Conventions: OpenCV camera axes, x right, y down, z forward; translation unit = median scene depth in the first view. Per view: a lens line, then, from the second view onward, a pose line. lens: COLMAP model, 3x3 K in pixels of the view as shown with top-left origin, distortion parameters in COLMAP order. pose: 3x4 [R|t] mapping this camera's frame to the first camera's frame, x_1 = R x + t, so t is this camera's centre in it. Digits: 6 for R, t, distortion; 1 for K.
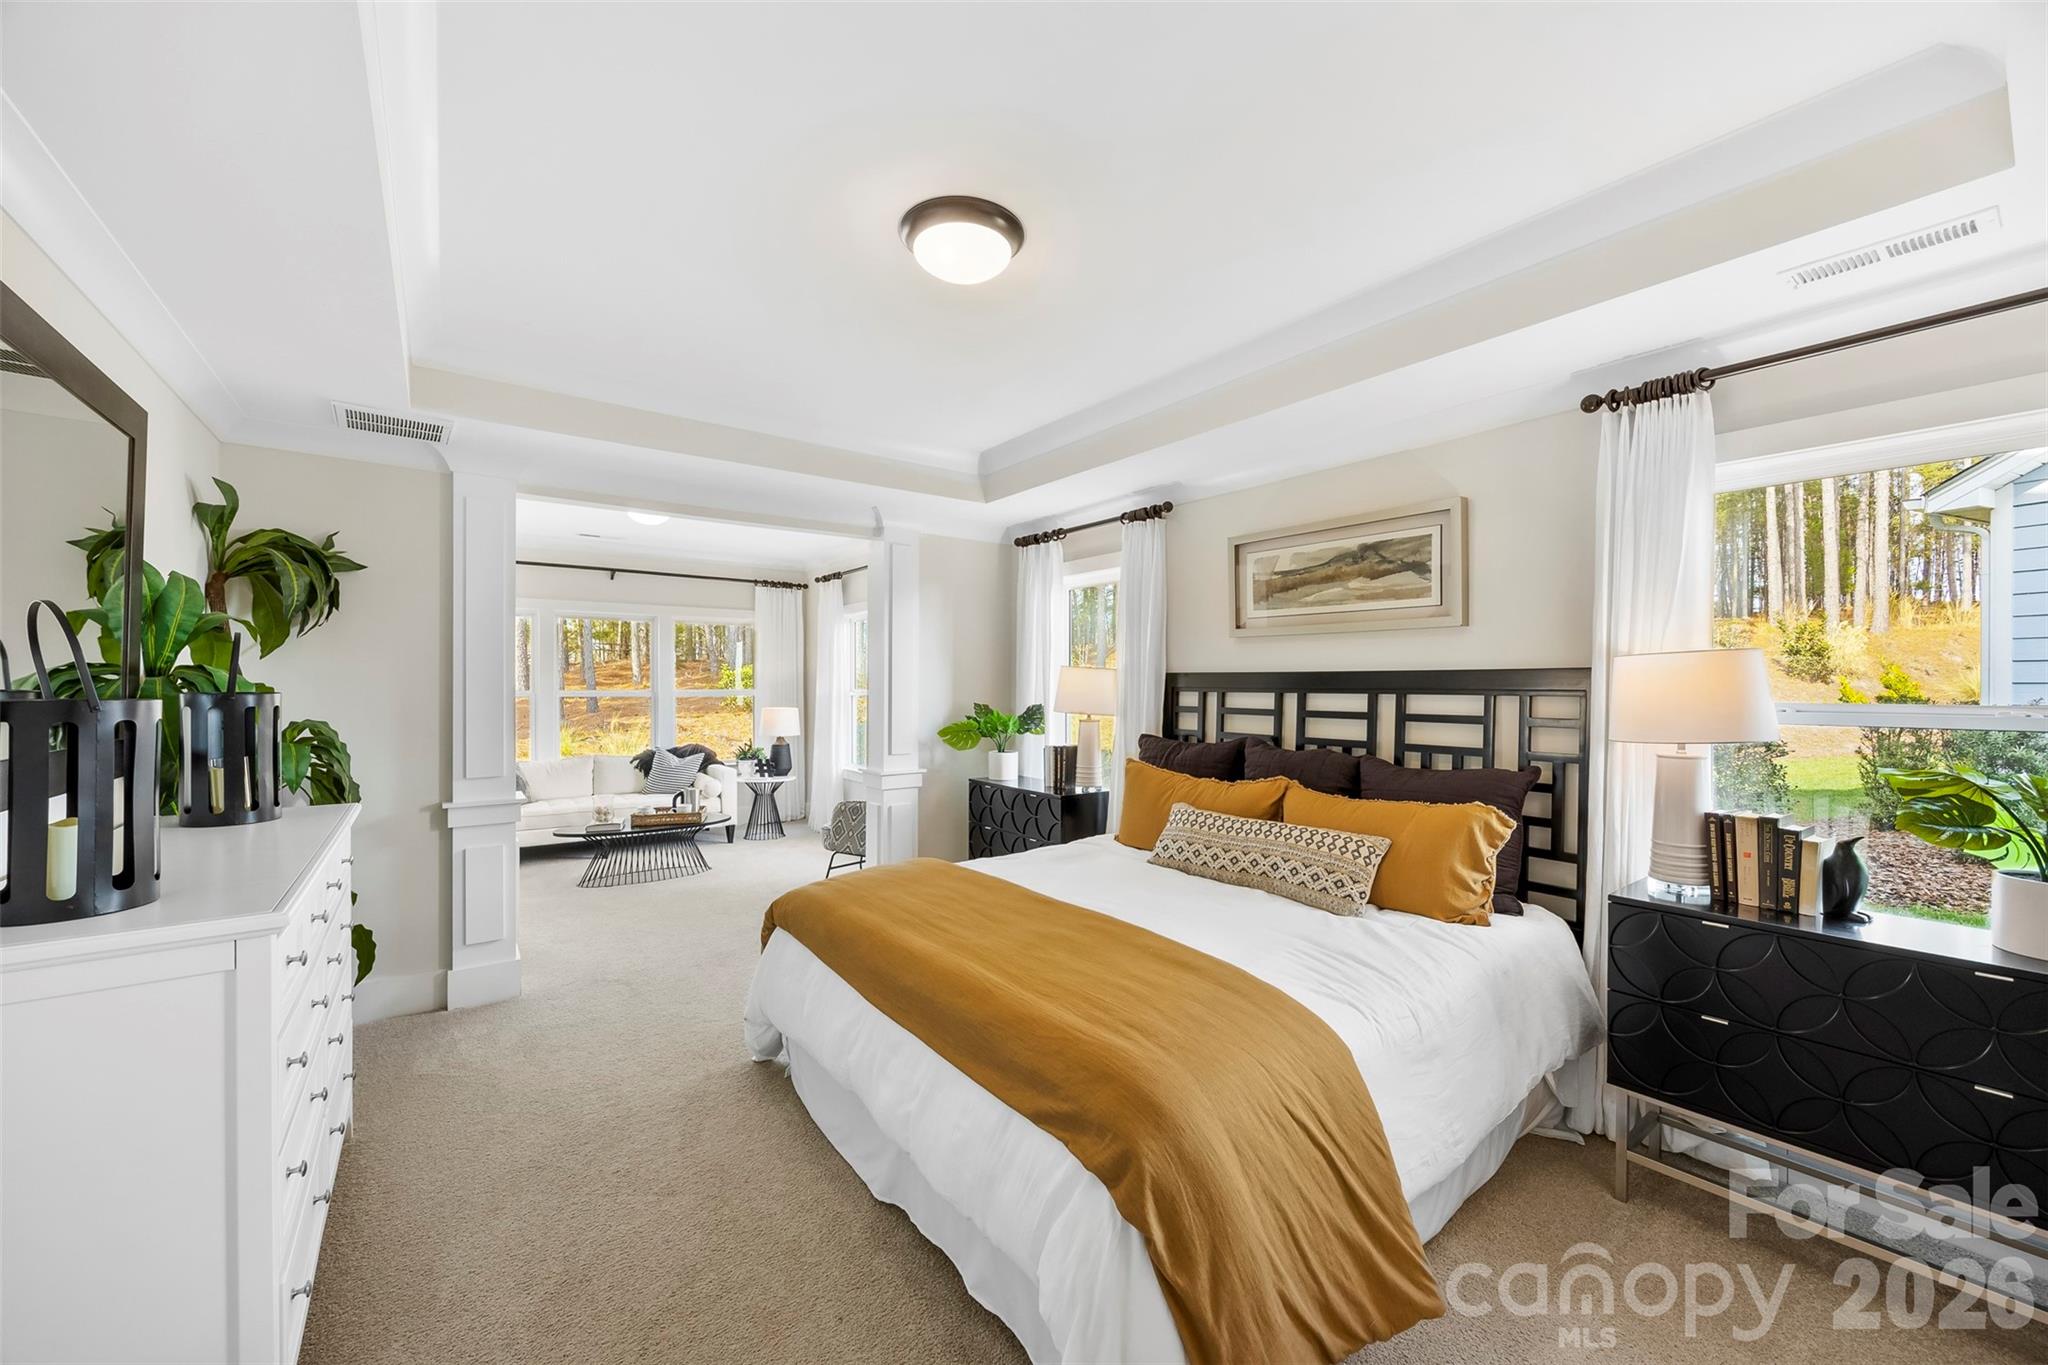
lens RADIAL K [[786.6, 0, 1037.6], [0, 786.6, 679.2], [0, 0, 1]] dist [-0.003495, 0.000733]
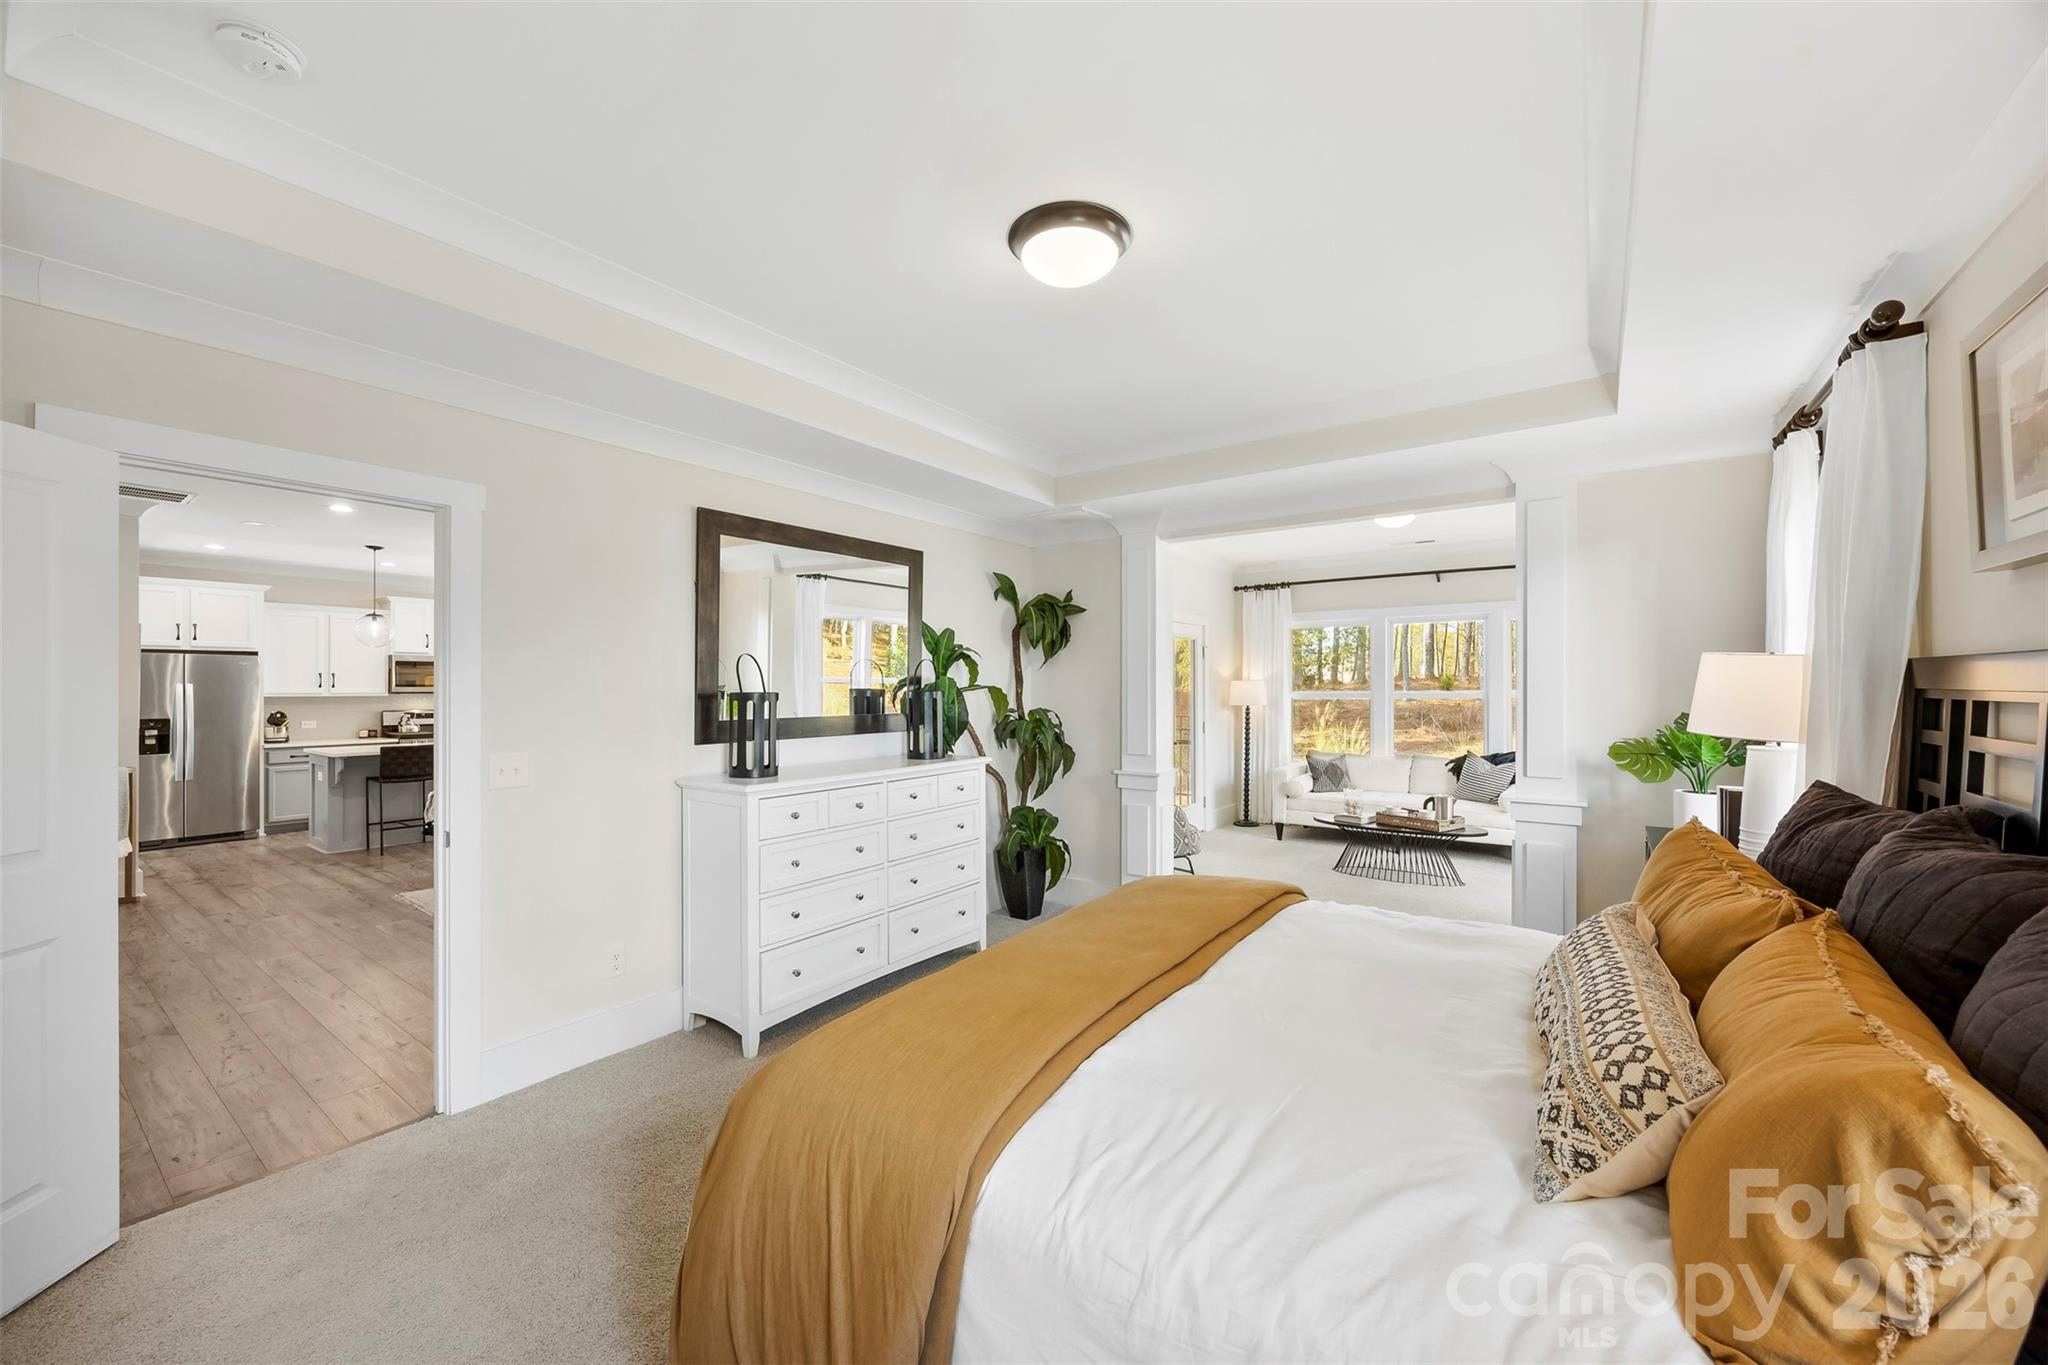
lens RADIAL K [[786.6, 0, 1034.7], [0, 786.6, 682.0], [0, 0, 1]] dist [-0.003495, 0.000733]
pose [[0.300650, -0.005752, -0.953717, 0.261423], [0.007393, 0.999966, -0.003700, 0.001185], [0.953706, -0.005938, 0.300682, 0.200173]]
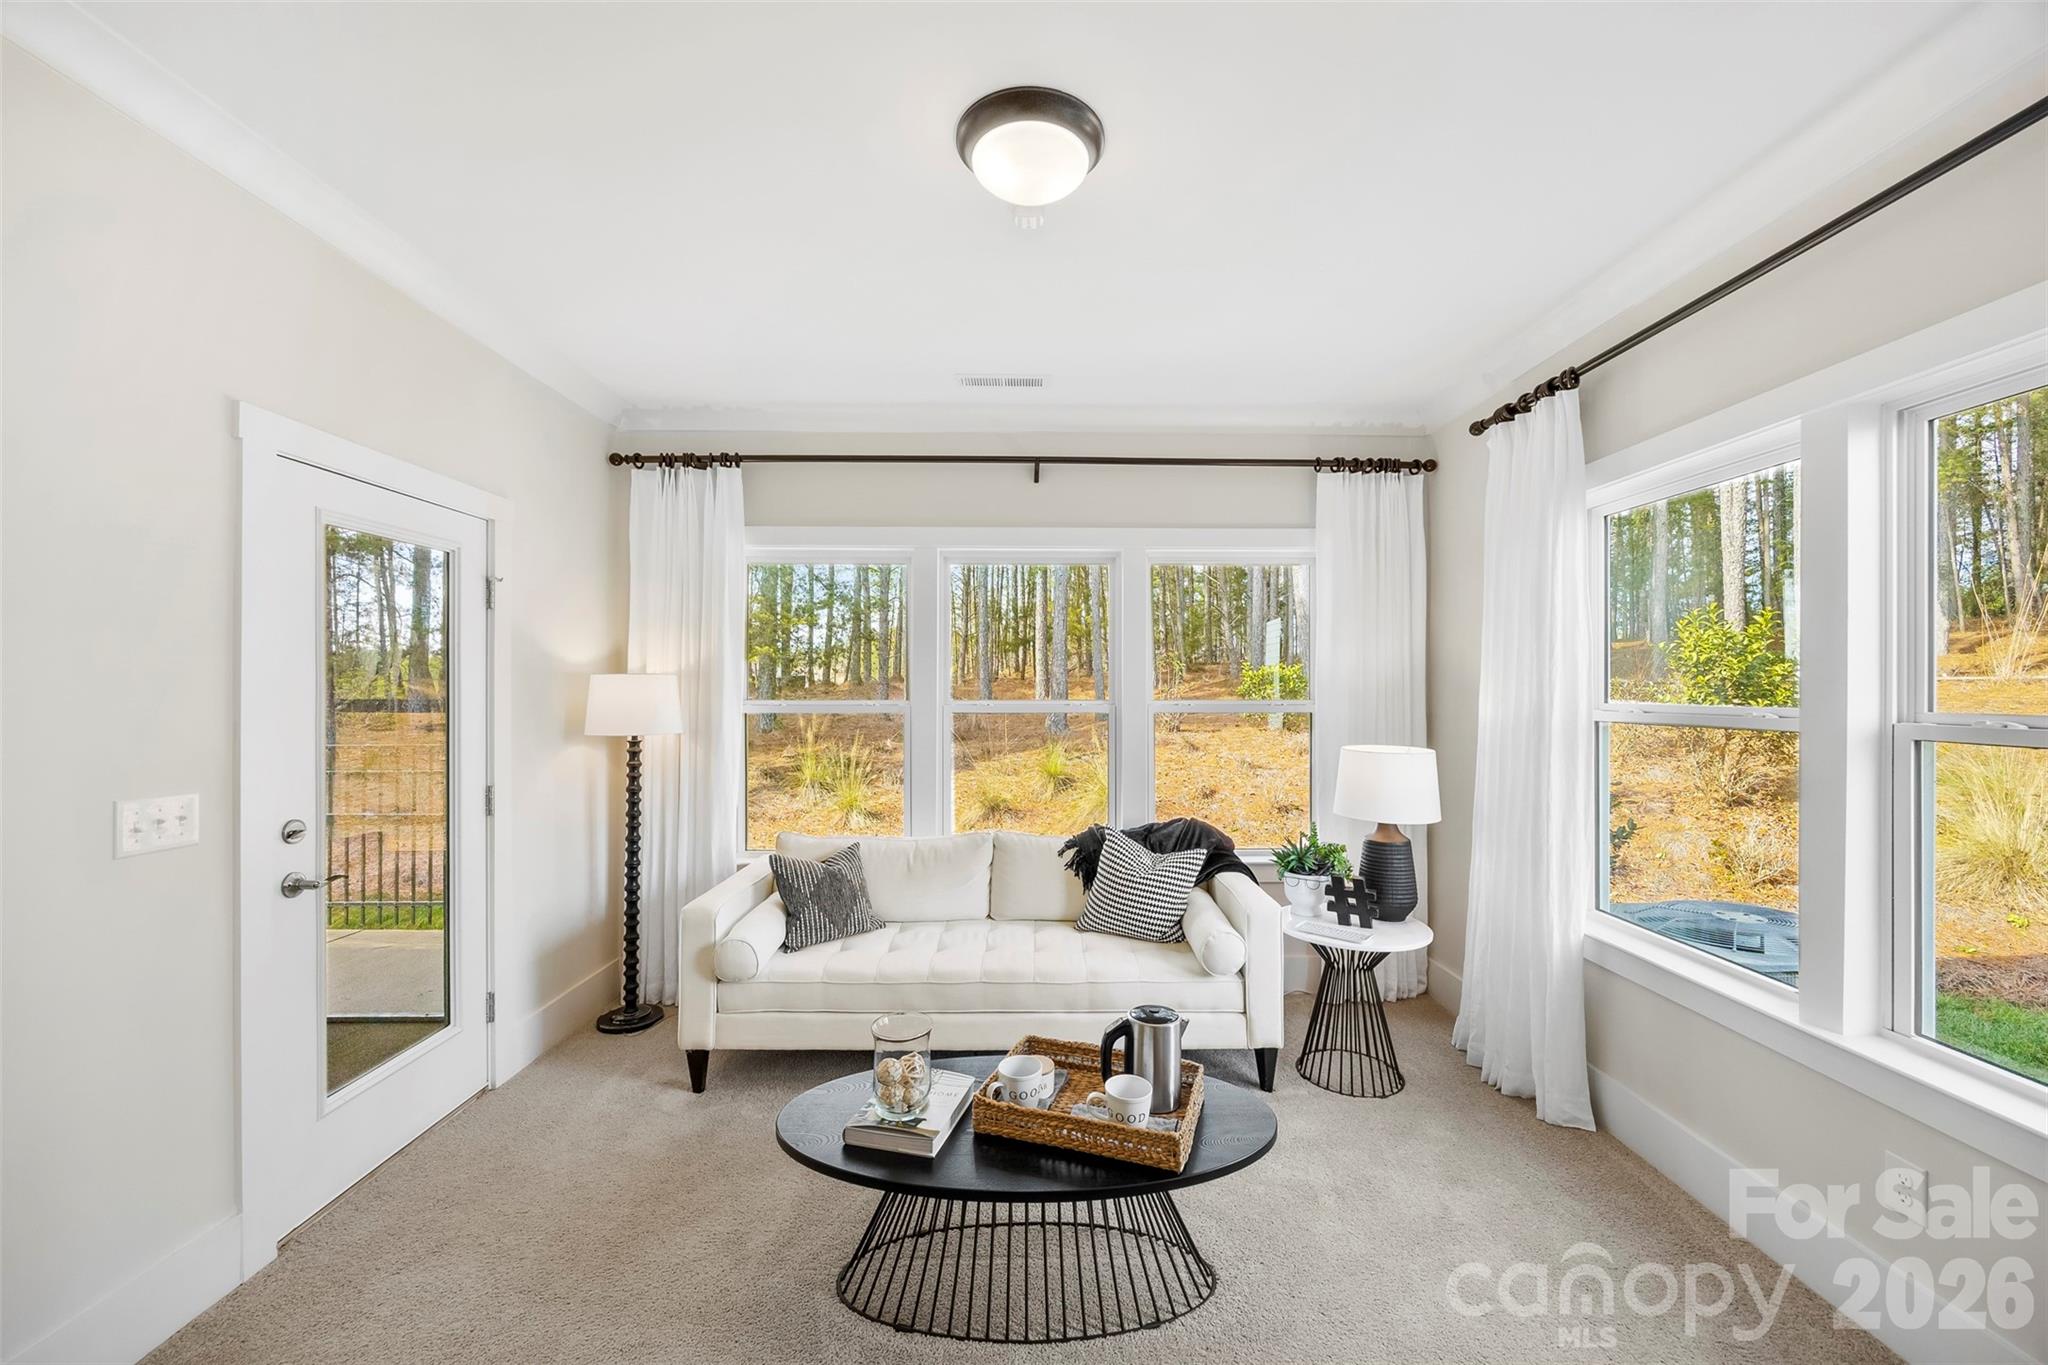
lens RADIAL K [[786.6, 0, 1026.6], [0, 786.6, 692.0], [0, 0, 1]] dist [-0.003495, 0.000733]
pose [[0.795832, 0.004972, -0.605496, -0.237342], [0.000352, 0.999962, 0.008673, 0.004170], [0.605517, -0.007115, 0.795801, 0.587161]]
